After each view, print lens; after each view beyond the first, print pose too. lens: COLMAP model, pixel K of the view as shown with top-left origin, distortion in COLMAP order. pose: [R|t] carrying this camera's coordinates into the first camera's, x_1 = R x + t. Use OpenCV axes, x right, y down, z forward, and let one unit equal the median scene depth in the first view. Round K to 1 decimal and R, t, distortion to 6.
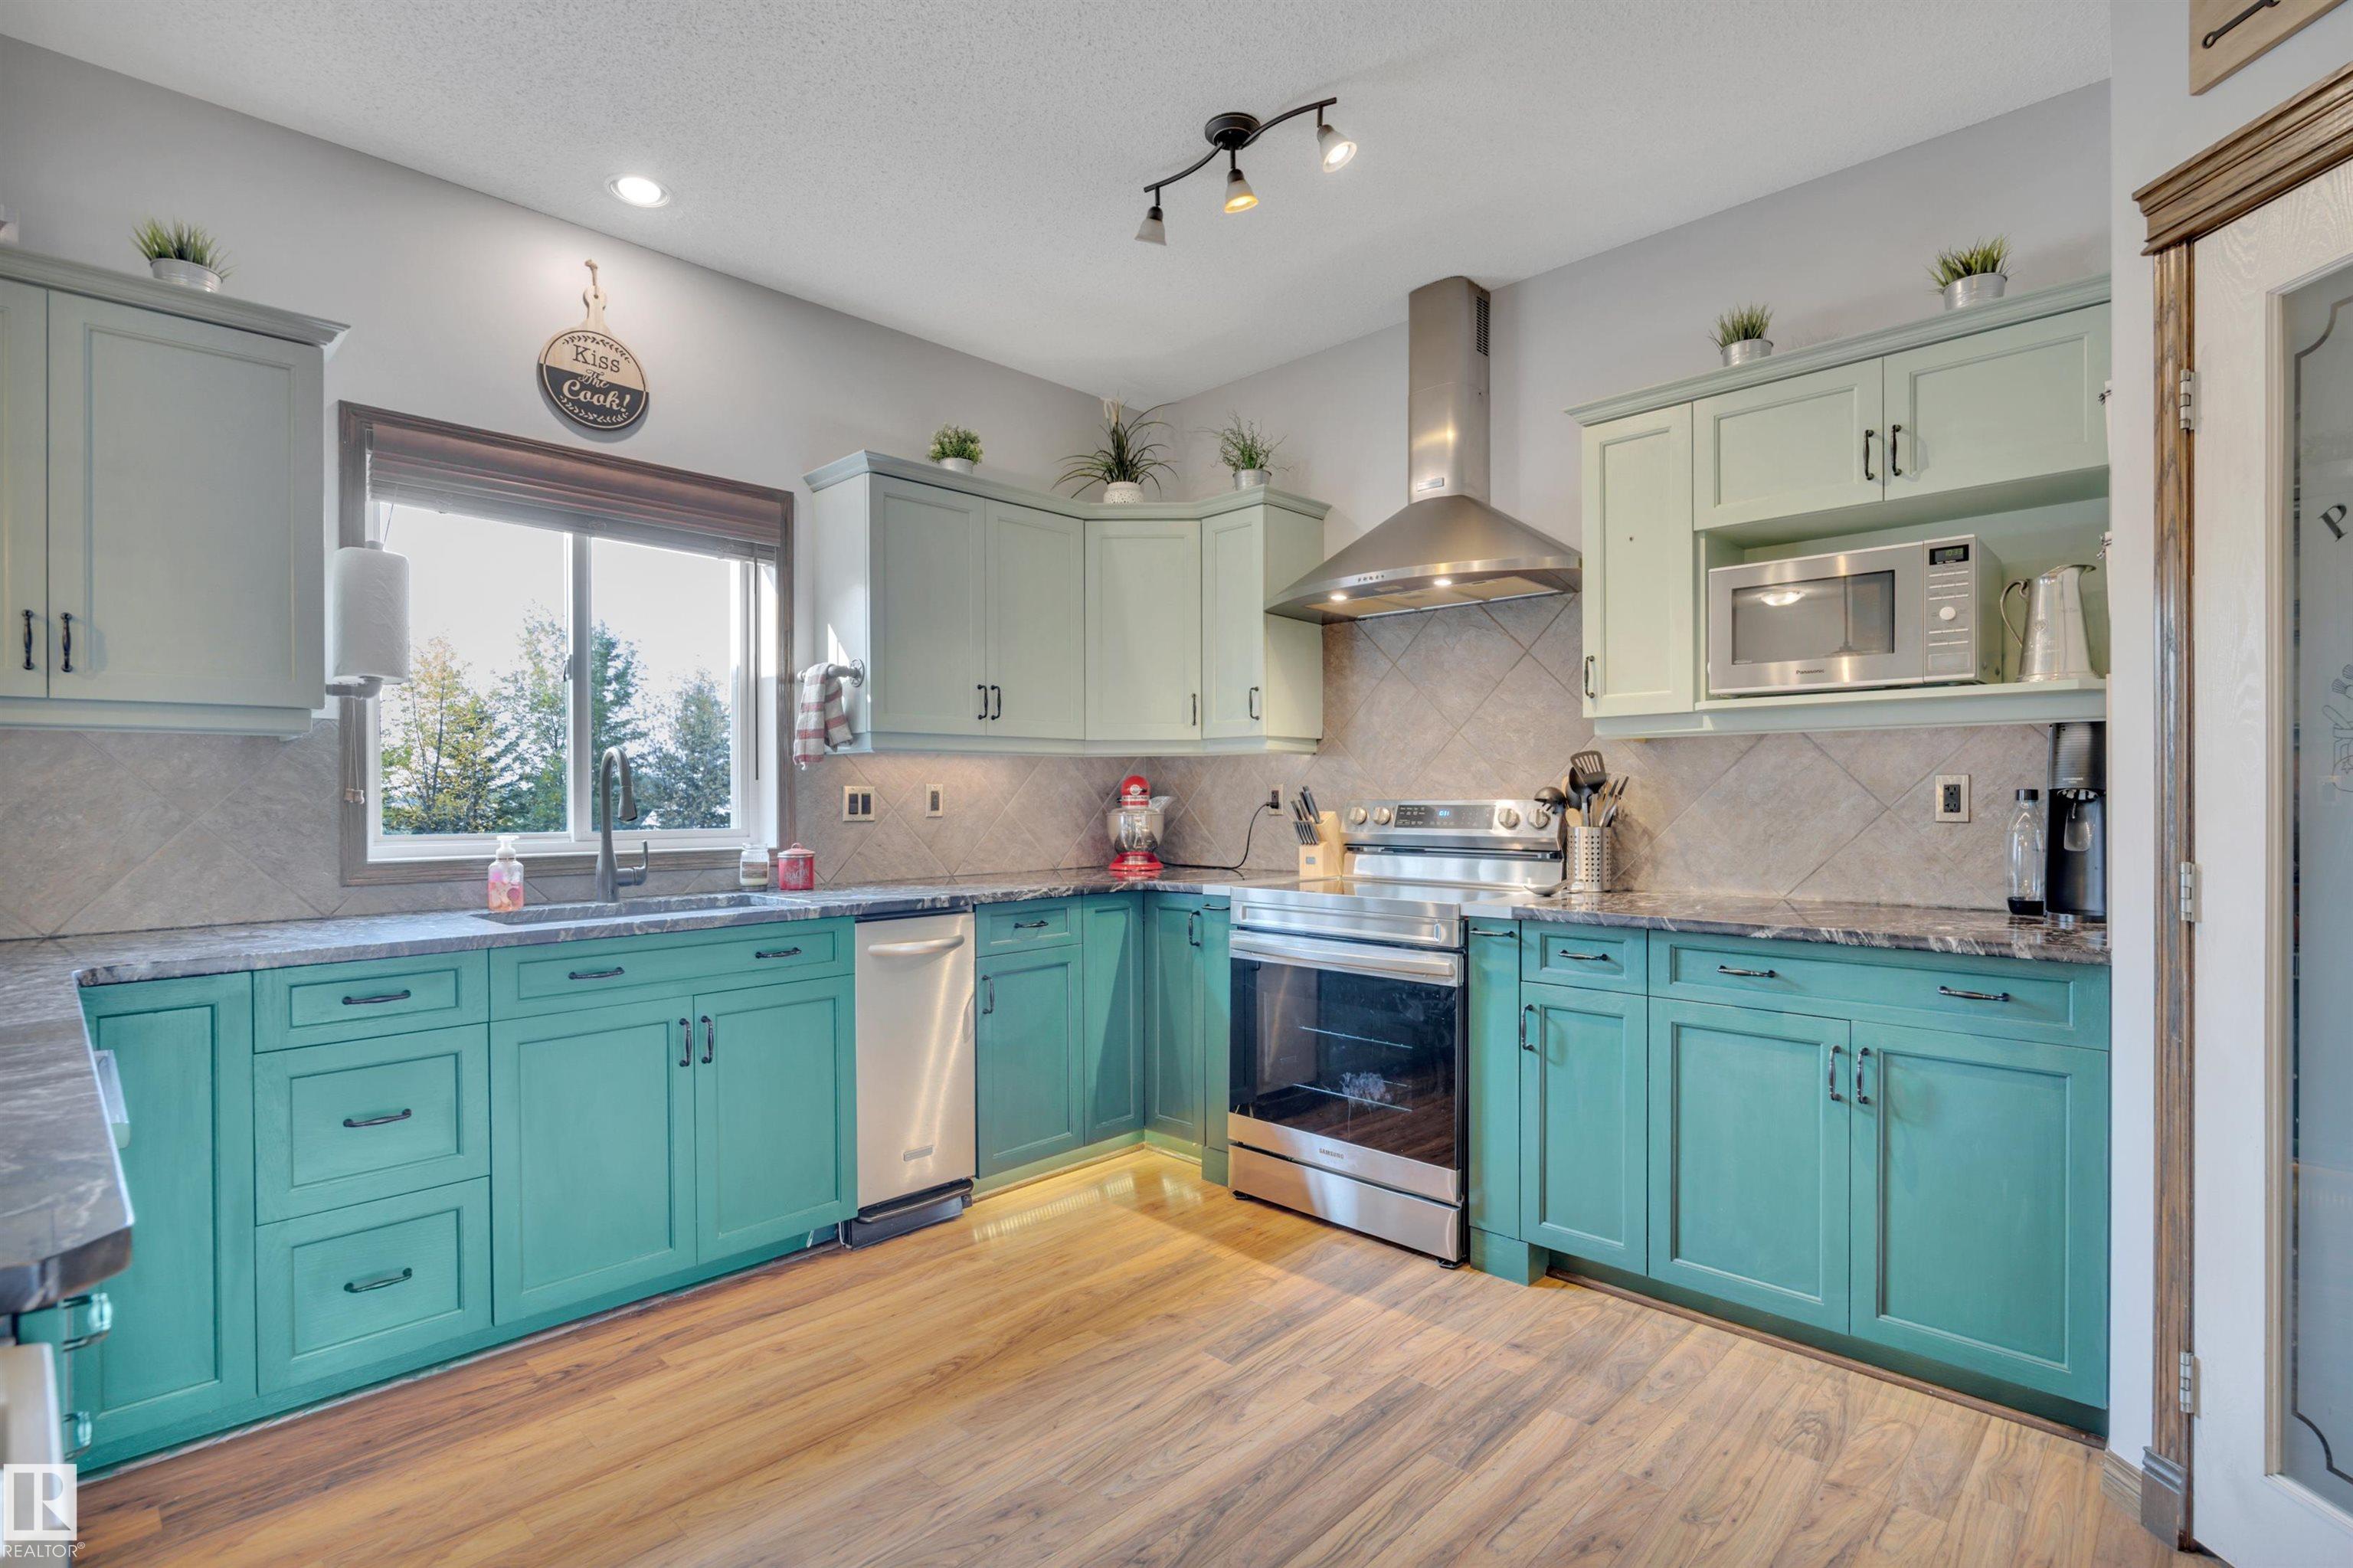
lens RADIAL K [[1114.7, 0, 1168.0], [0, 1114.7, 808.7], [0, 0, 1]] dist [-0.002514, -0.000881]
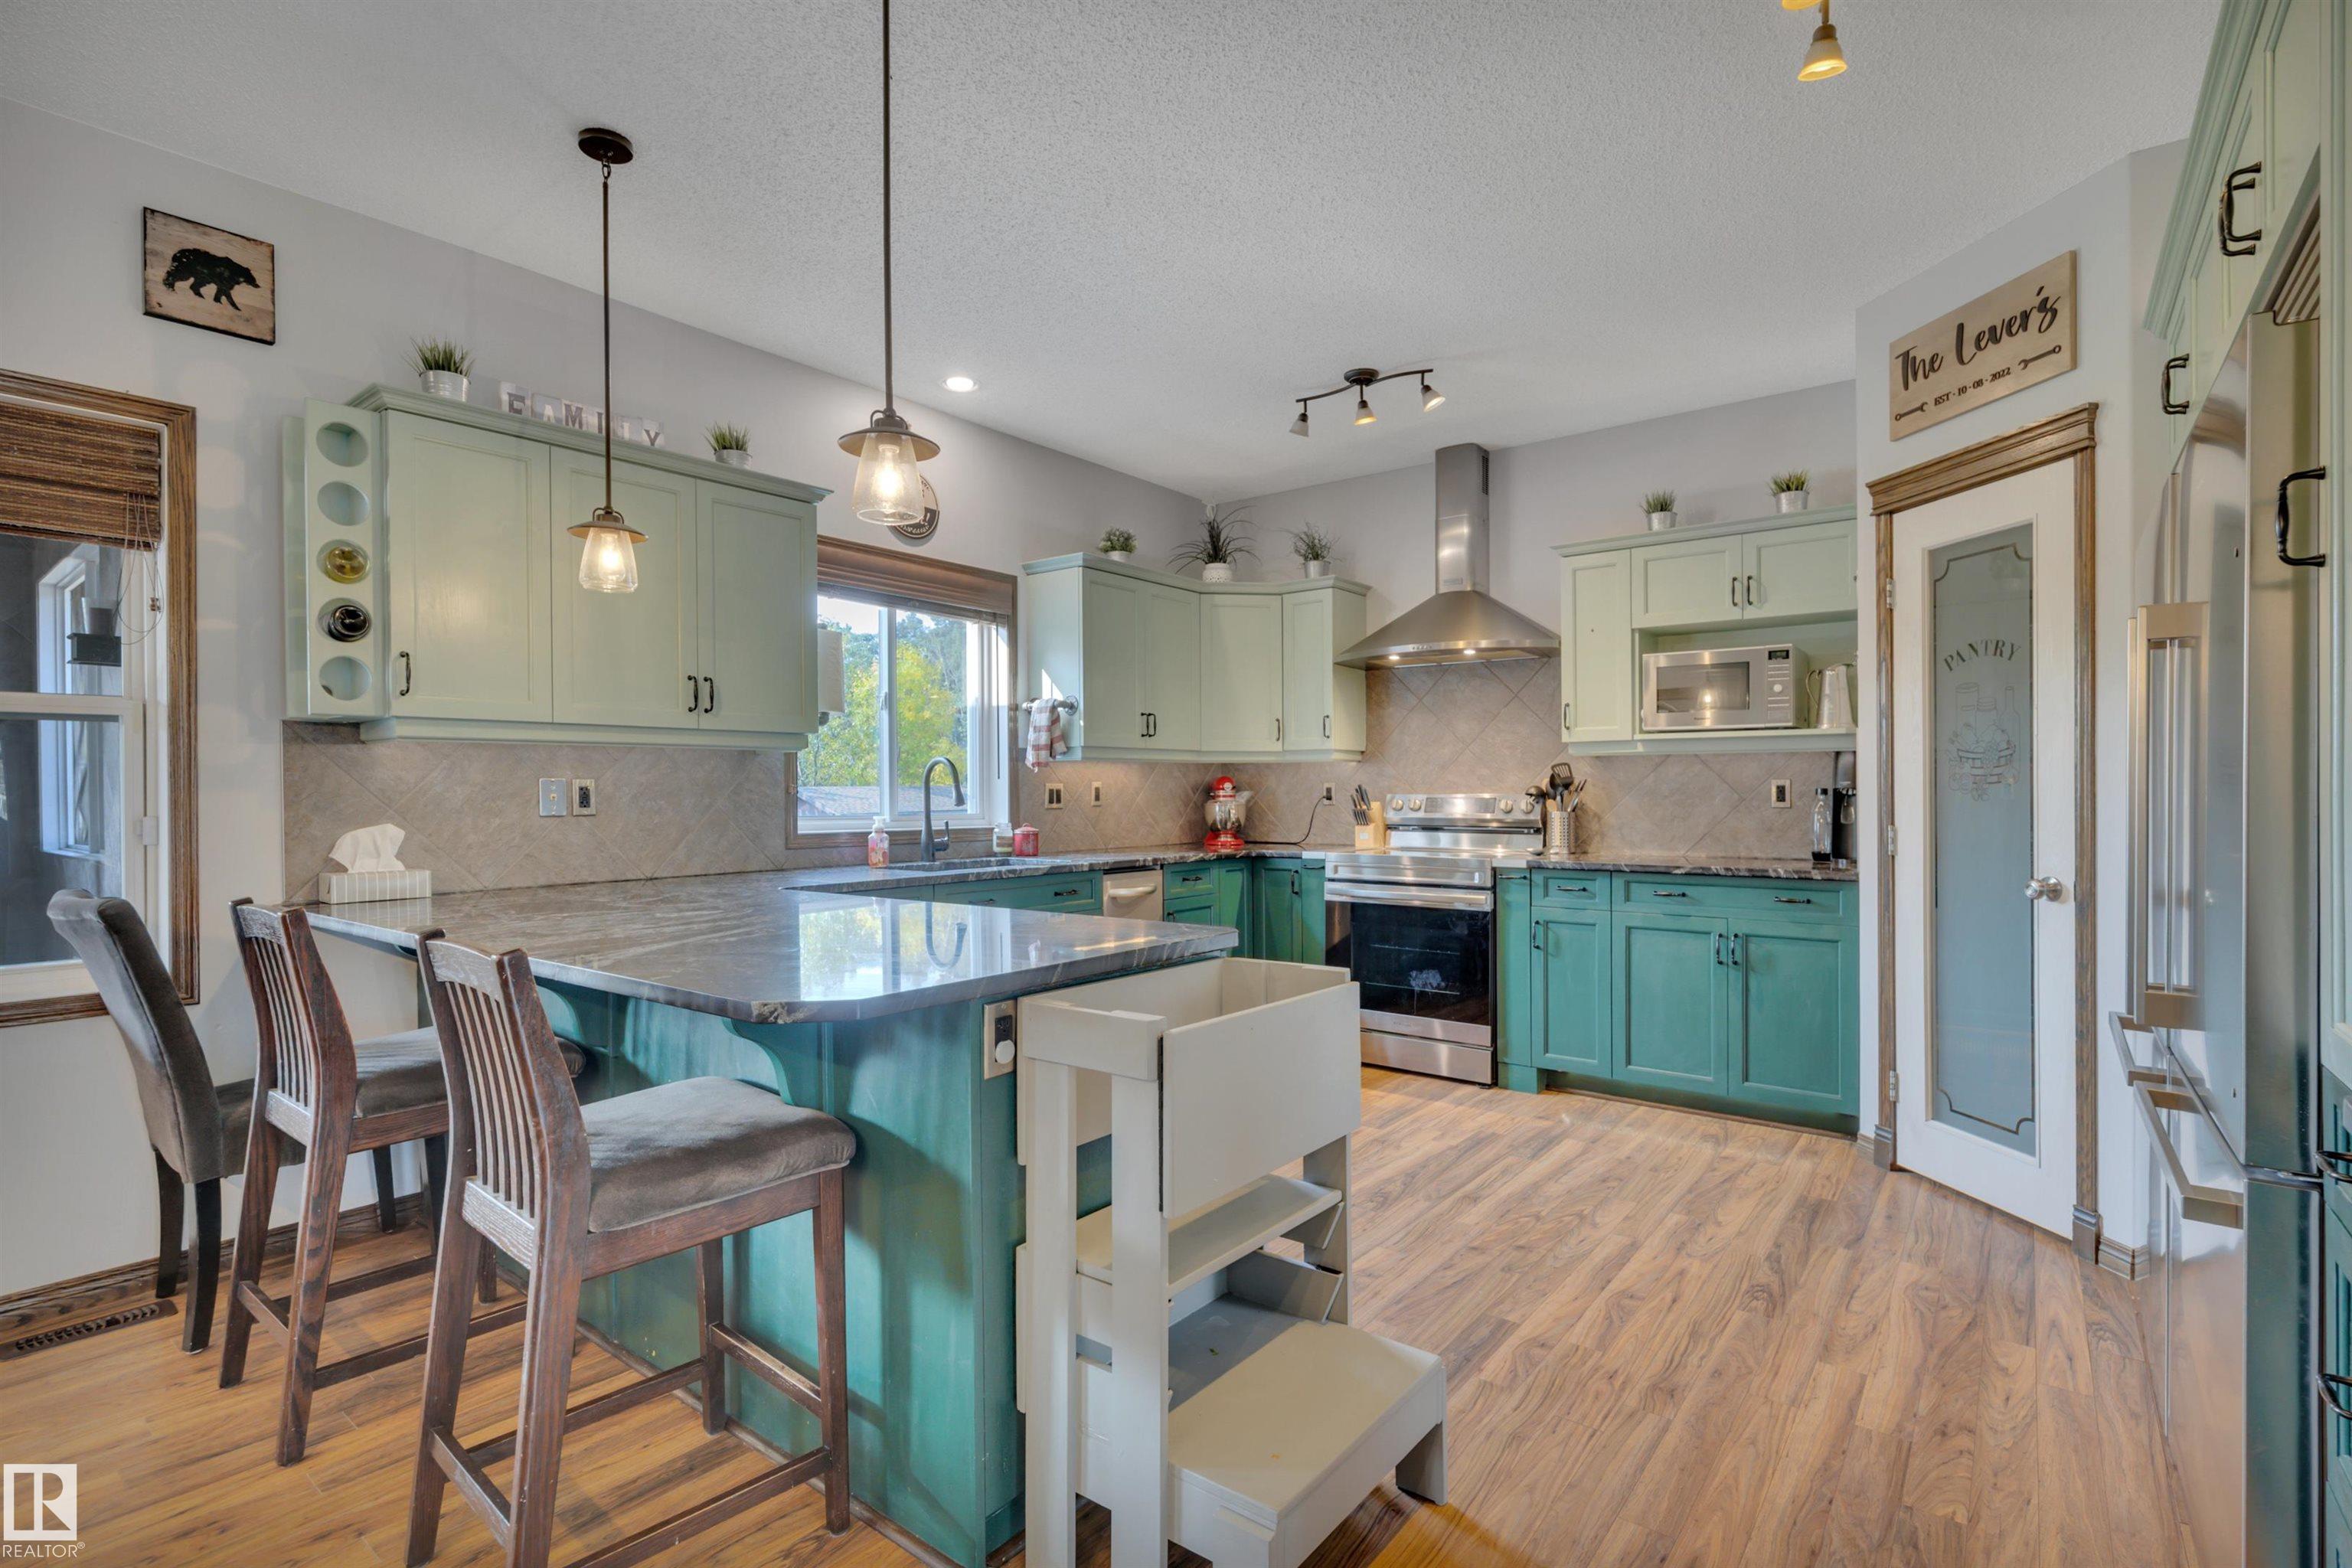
lens RADIAL K [[1095.7, 0, 1176.2], [0, 1095.7, 796.9], [0, 0, 1]] dist [-0.001540, -0.000642]
pose [[0.994062, 0.002161, 0.108792, -0.352795], [-0.001388, 0.999973, -0.007179, 0.008184], [-0.108805, 0.006985, 0.994039, -0.501012]]
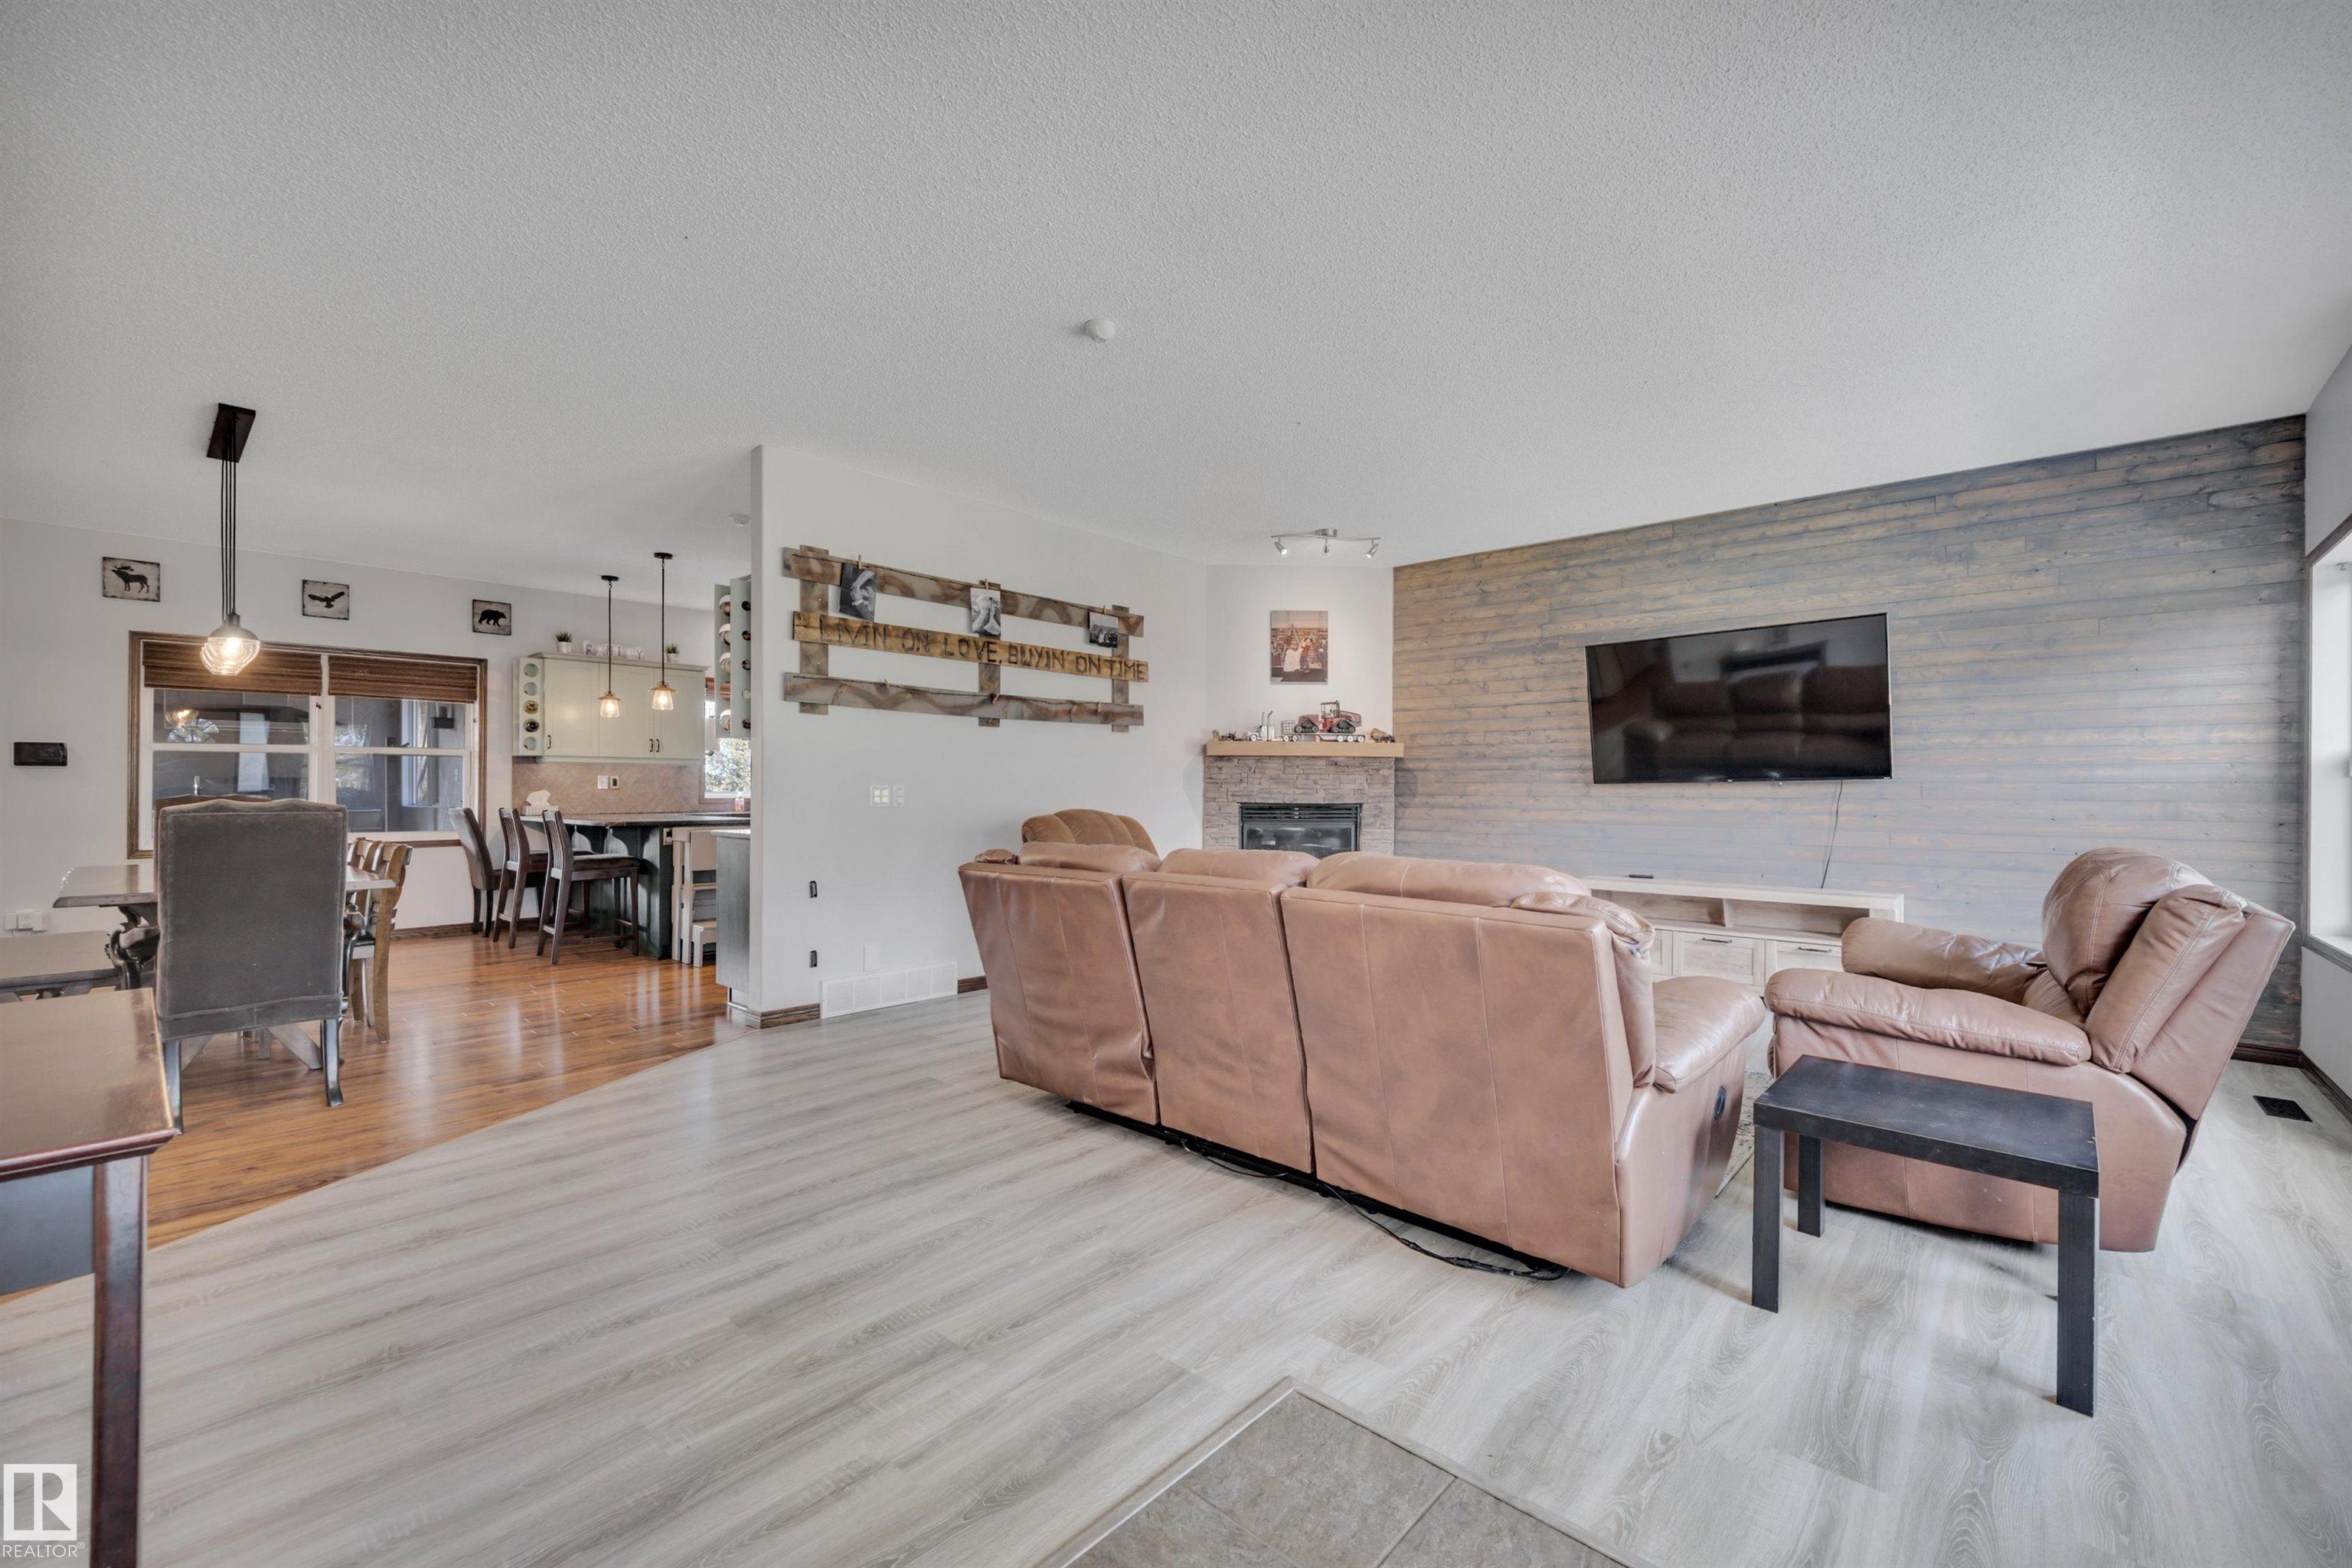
lens RADIAL K [[957.5, 0, 1178.0], [0, 957.5, 792.5], [0, 0, 1]] dist [0.001713, 0.000099]
pose [[0.999168, 0.013080, 0.038619, 0.732684], [-0.012782, 0.999887, -0.007955, 0.032784], [-0.038719, 0.007455, 0.999222, -2.214879]]
